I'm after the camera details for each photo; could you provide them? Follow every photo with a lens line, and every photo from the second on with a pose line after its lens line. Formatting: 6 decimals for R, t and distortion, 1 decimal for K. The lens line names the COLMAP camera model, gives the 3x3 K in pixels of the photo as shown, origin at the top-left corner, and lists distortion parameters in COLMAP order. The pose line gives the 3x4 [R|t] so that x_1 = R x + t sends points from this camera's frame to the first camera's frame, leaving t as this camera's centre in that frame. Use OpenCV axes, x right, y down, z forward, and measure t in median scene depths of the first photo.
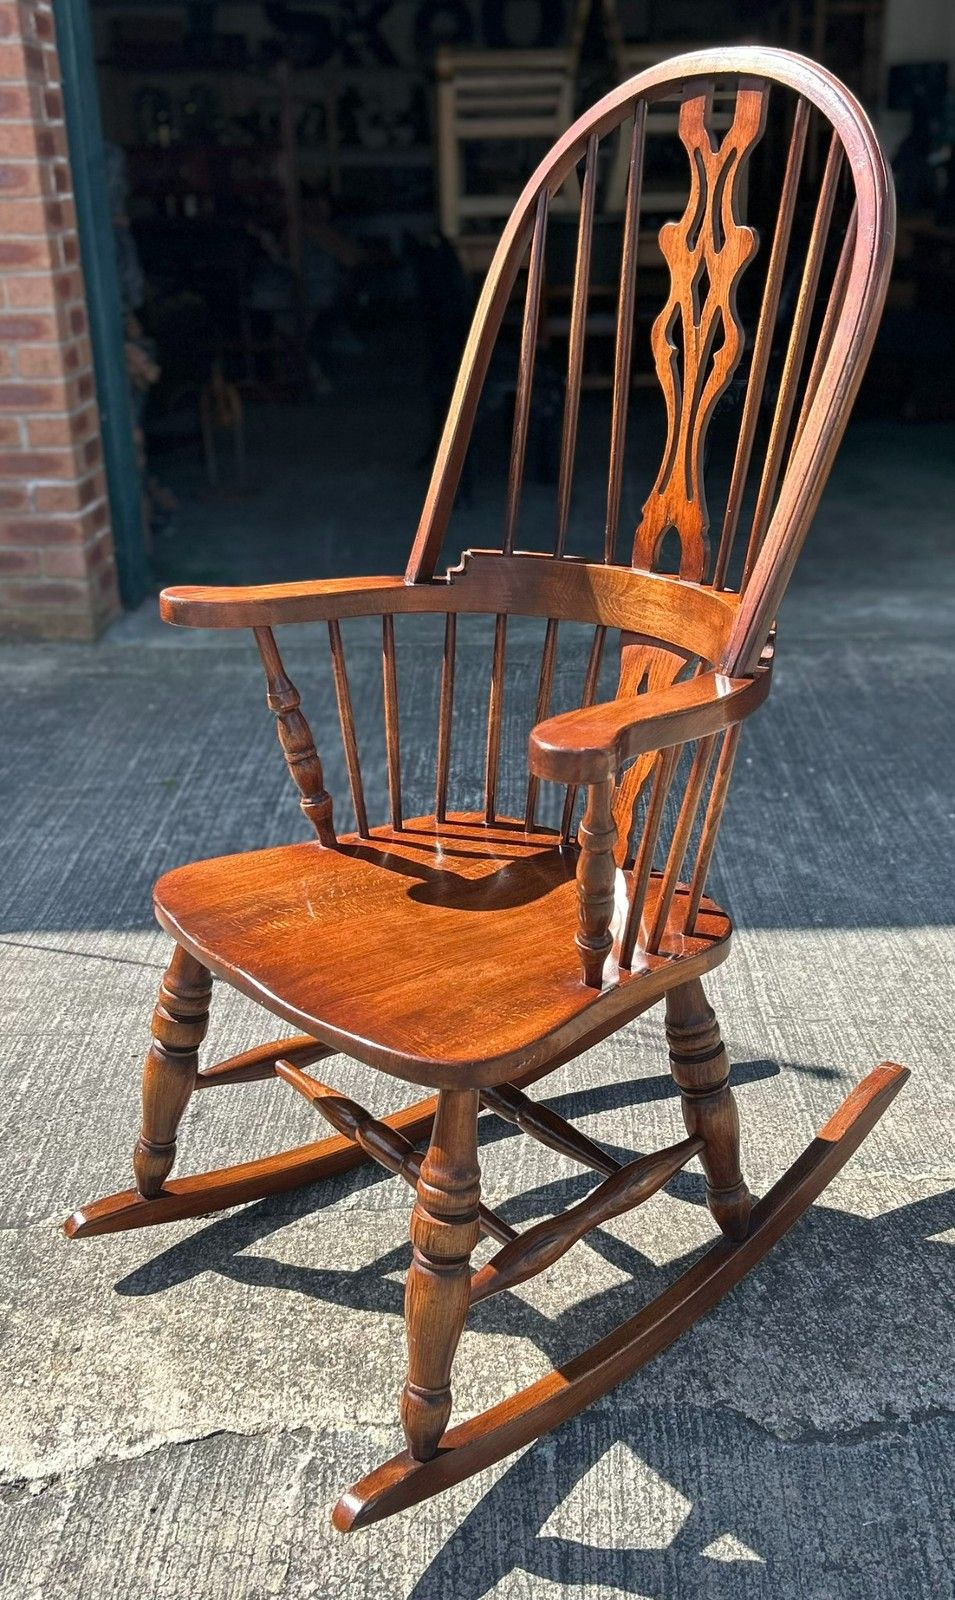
lens RADIAL K [[1754.6, 0, 486.5], [0, 1754.6, 859.3], [0, 0, 1]] dist [0.084577, -0.217170]
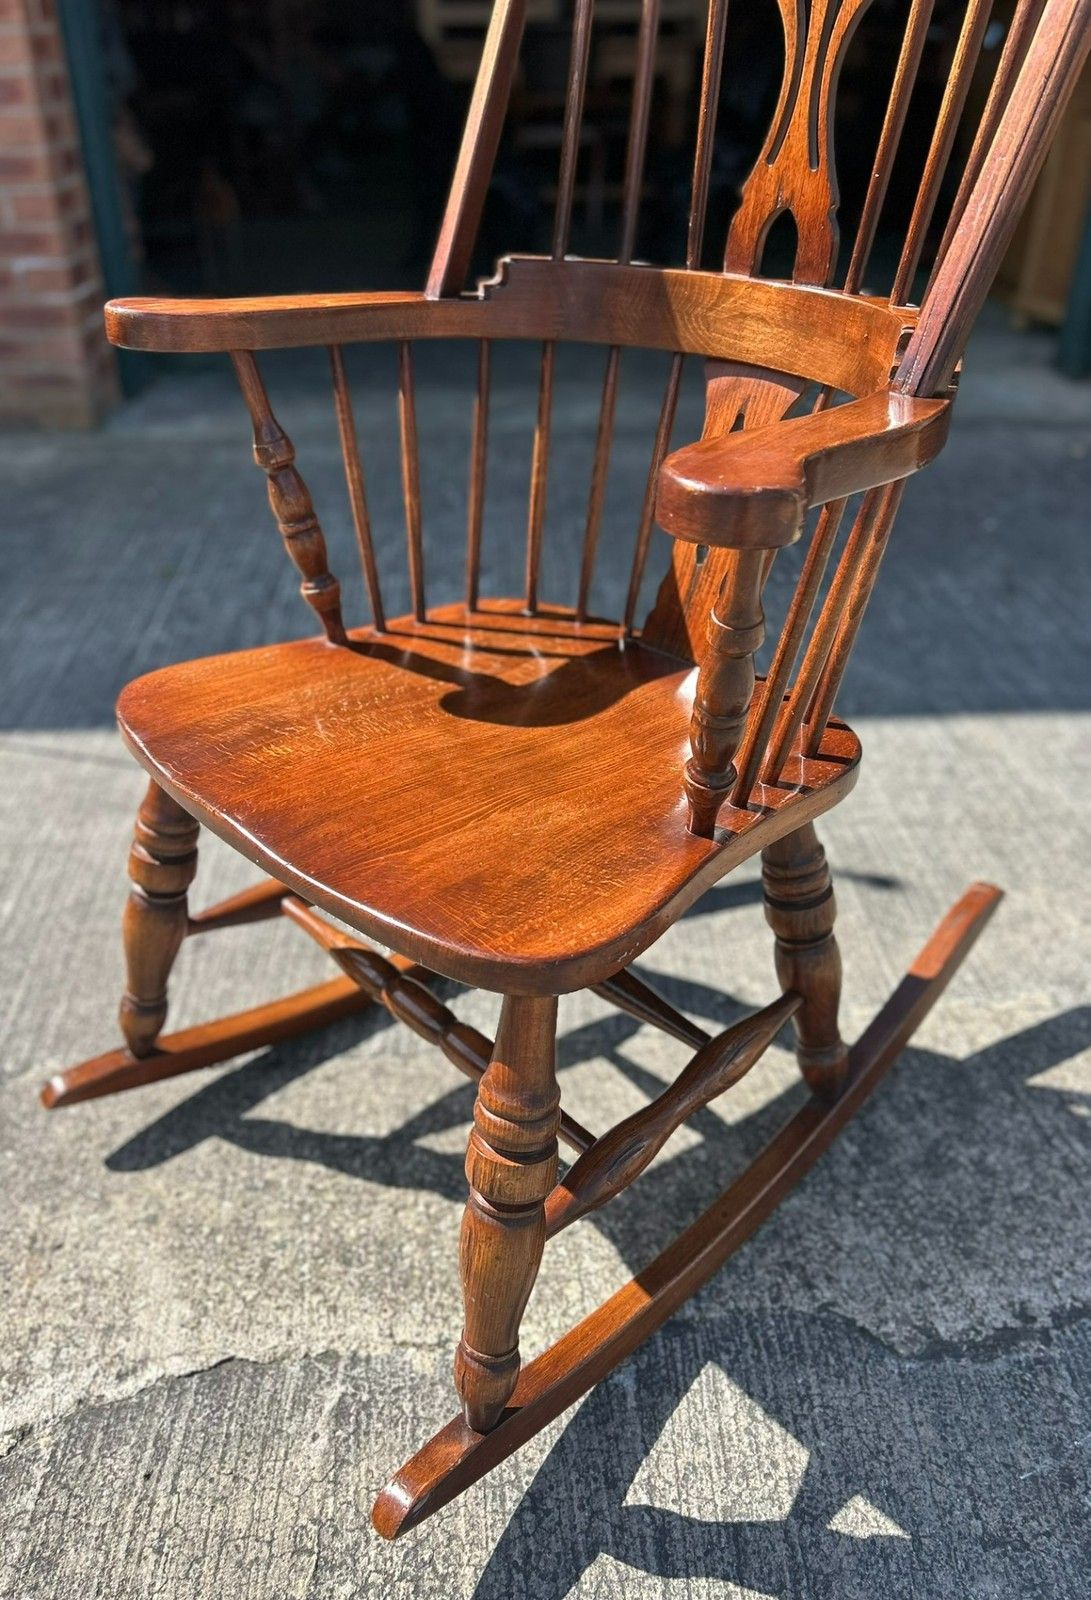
lens RADIAL K [[1381.8, 0, 511.7], [0, 1381.8, 849.0], [0, 0, 1]] dist [0.021214, -0.010467]
pose [[0.999168, -0.016052, 0.037486, -0.037621], [0.010186, 0.988368, 0.151739, -0.010178], [-0.039486, -0.151231, 0.987709, 0.377146]]
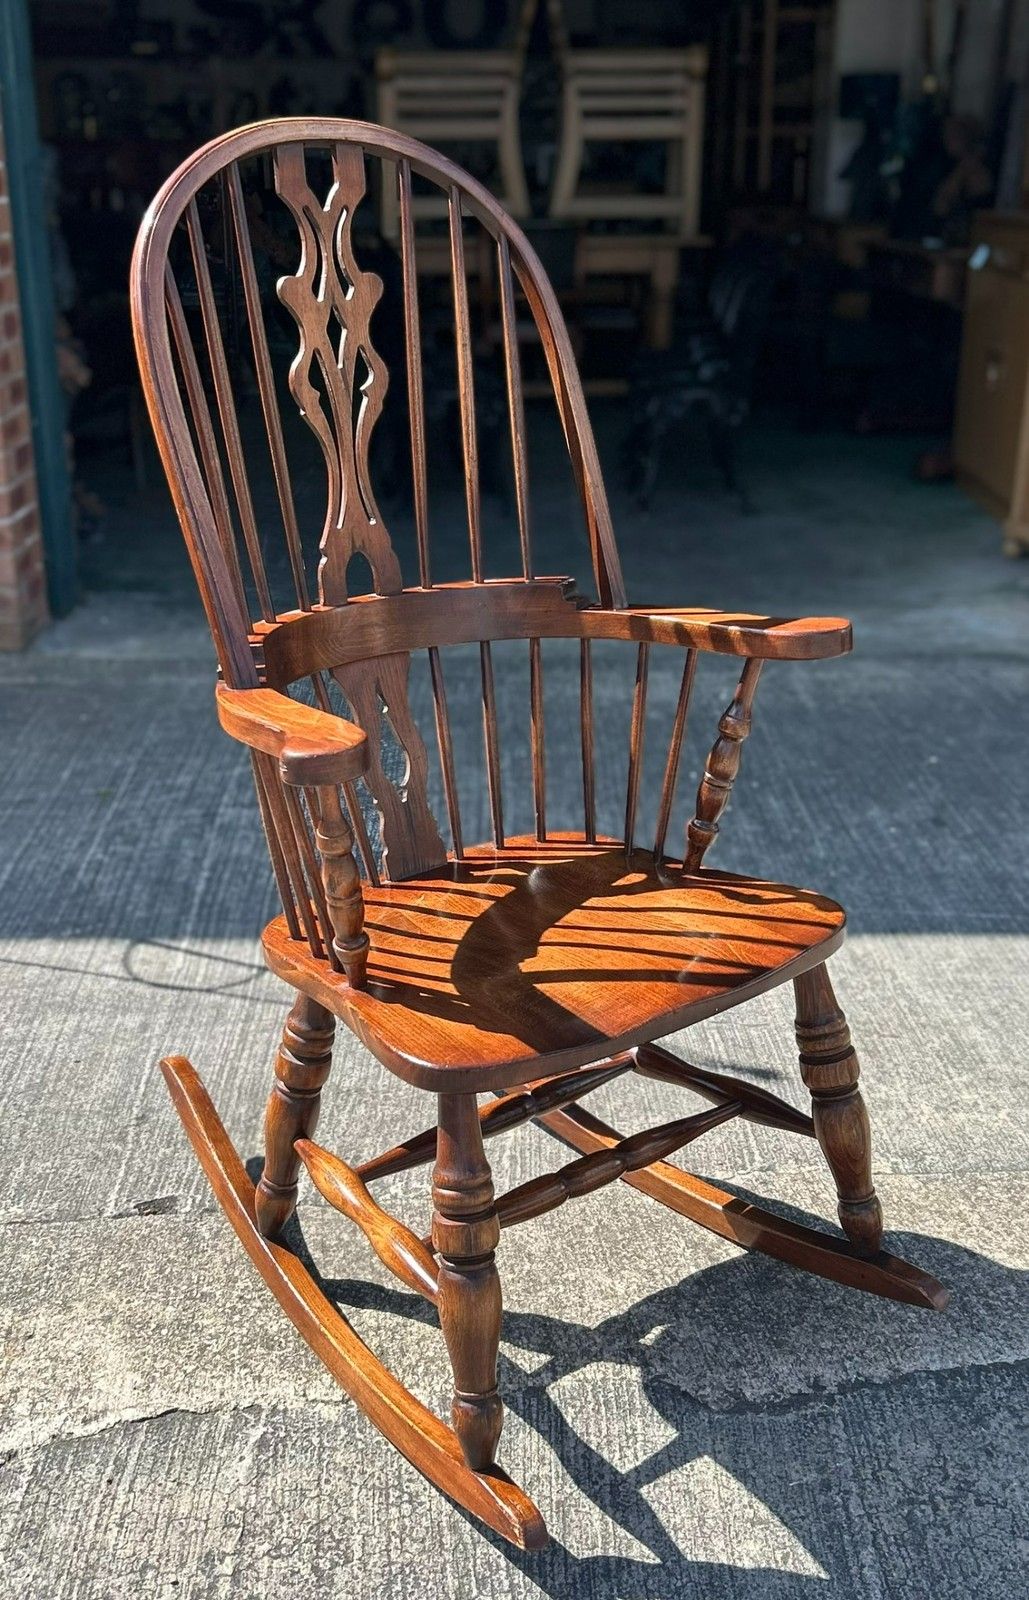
lens RADIAL K [[1925.5, 0, 510.9], [0, 1925.5, 795.7], [0, 0, 1]] dist [0.084716, -0.221291]
pose [[0.998884, 0.005276, 0.046932, -0.008778], [-0.002799, 0.998608, -0.052673, 0.024621], [-0.047144, 0.052483, 0.997508, -0.151348]]
